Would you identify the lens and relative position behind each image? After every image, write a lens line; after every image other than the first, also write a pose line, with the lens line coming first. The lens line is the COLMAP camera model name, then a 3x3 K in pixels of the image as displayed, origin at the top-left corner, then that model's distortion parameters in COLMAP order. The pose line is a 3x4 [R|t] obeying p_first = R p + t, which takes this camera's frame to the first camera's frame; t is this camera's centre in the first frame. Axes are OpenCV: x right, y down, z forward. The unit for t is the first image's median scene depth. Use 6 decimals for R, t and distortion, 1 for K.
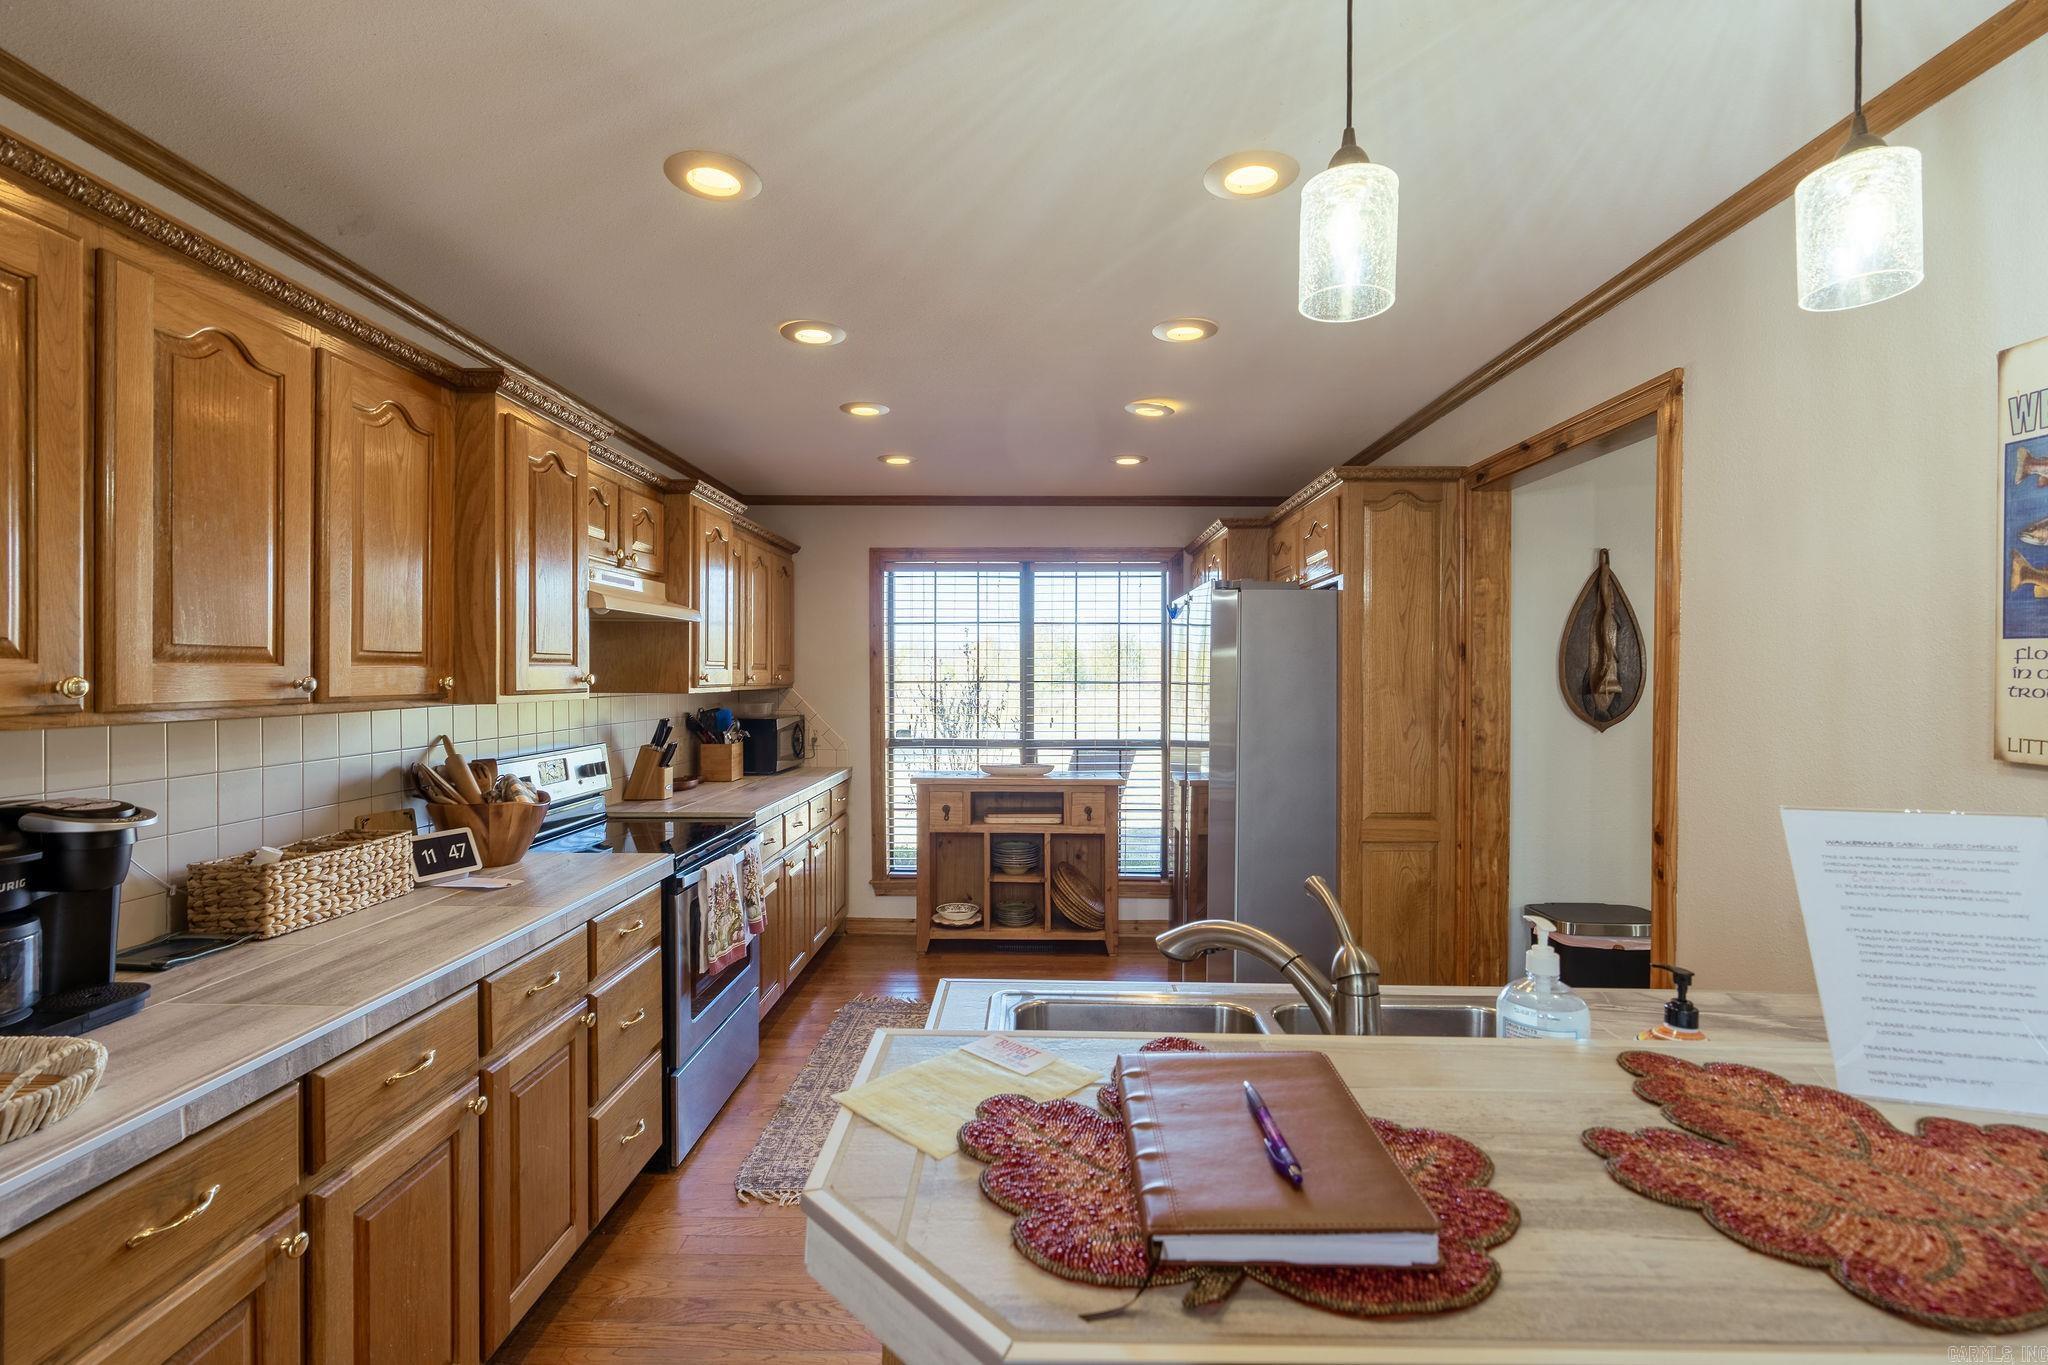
lens RADIAL K [[915.4, 0, 1021.0], [0, 915.4, 680.9], [0, 0, 1]] dist [-0.011368, 0.001398]
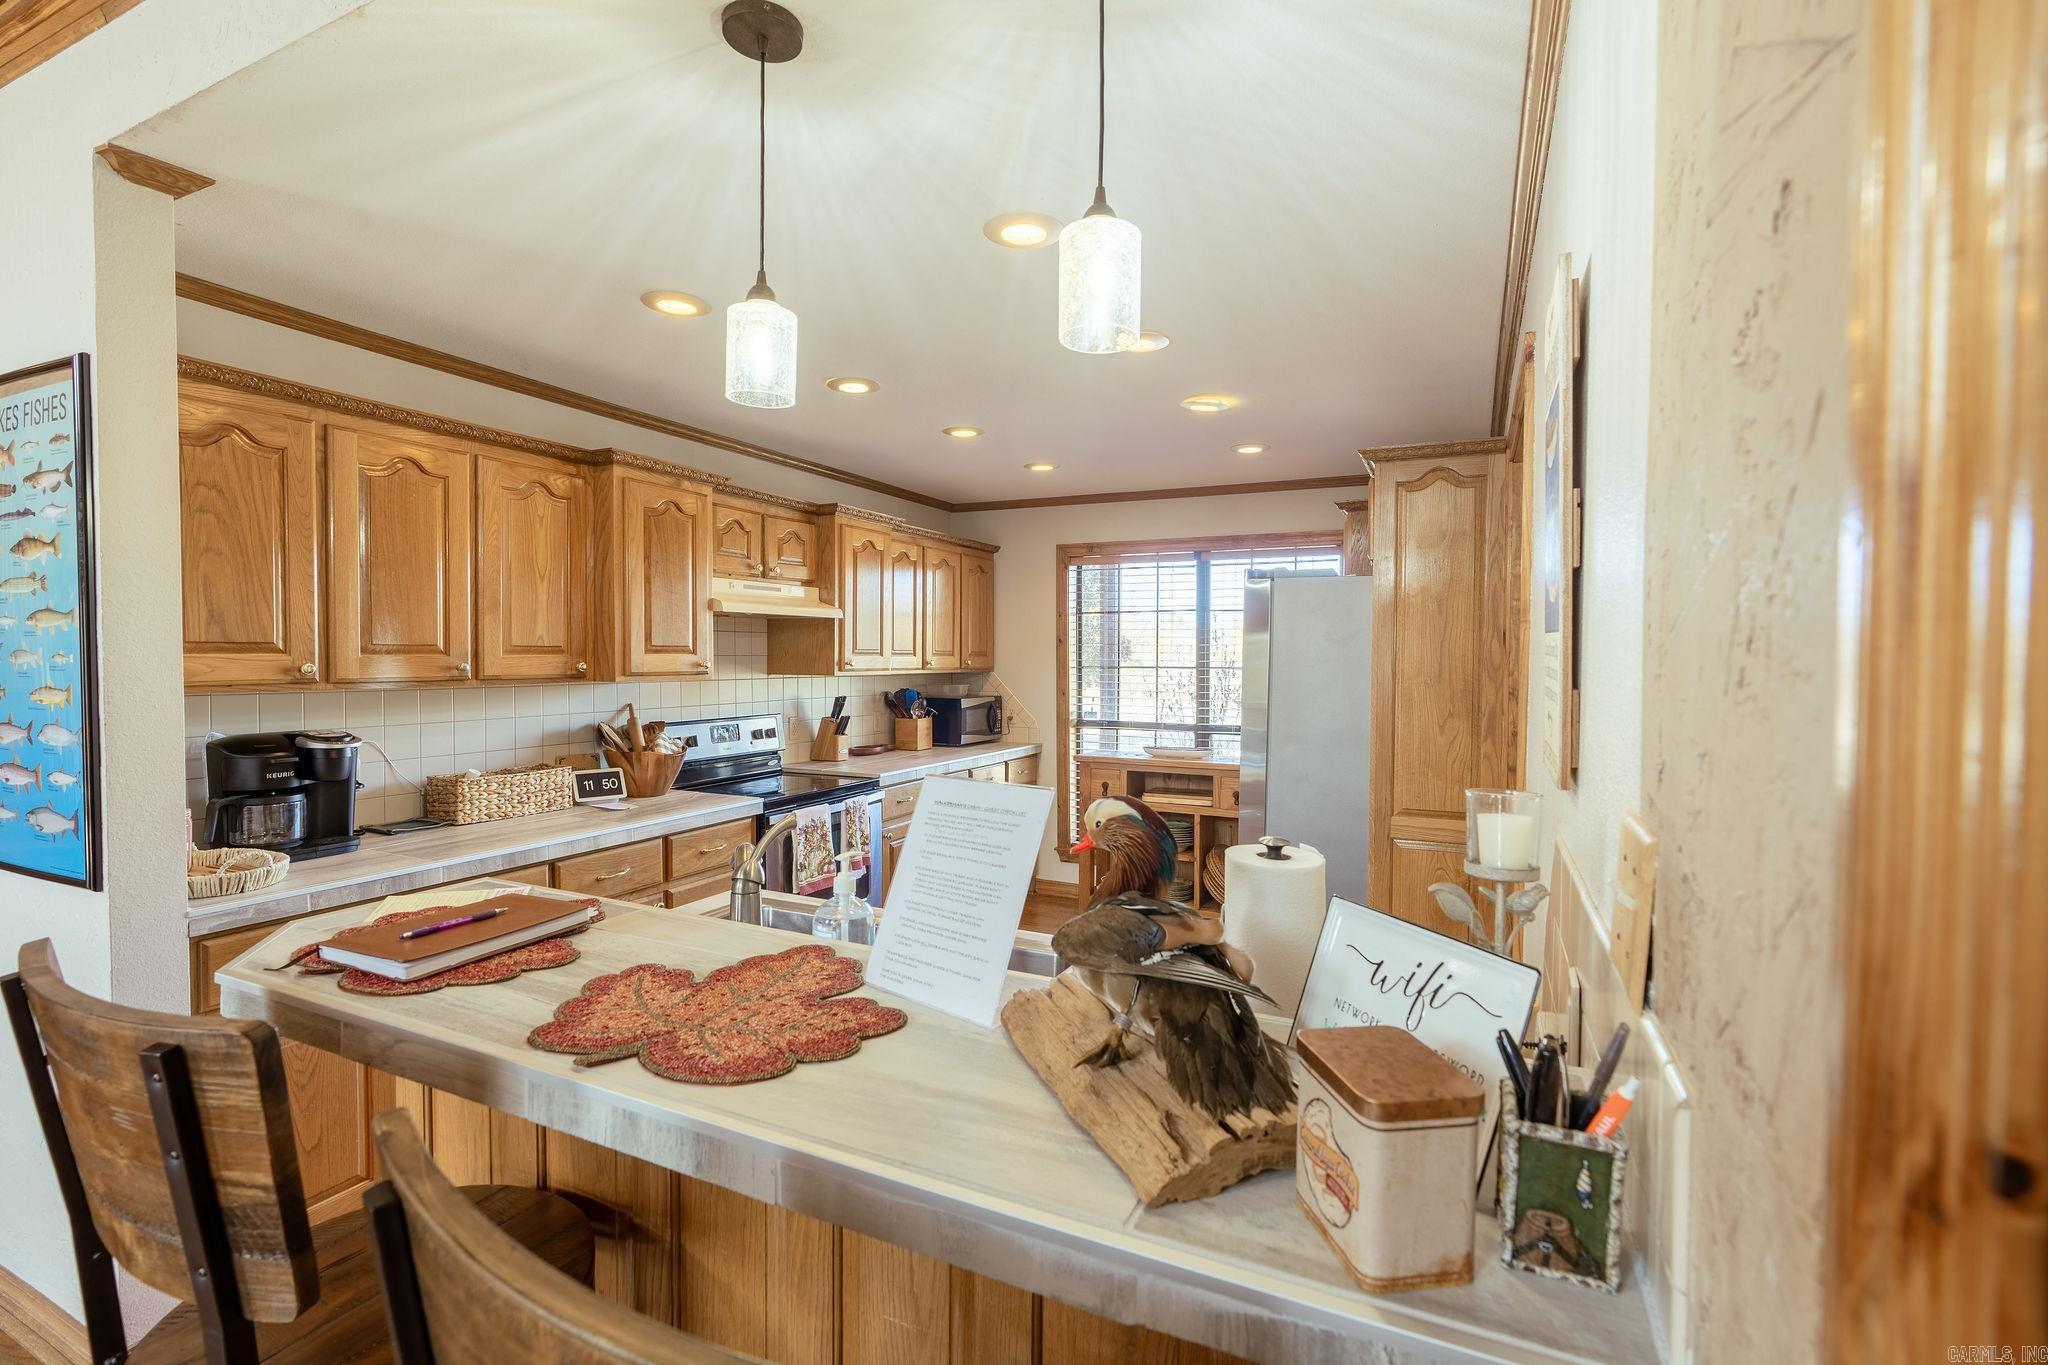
lens RADIAL K [[915.4, 0, 1021.1], [0, 915.4, 679.2], [0, 0, 1]] dist [-0.011368, 0.001398]
pose [[0.911080, 0.012050, -0.412054, 0.413675], [-0.005586, 0.999842, 0.016889, -0.004424], [0.412193, -0.013086, 0.911003, -0.033095]]
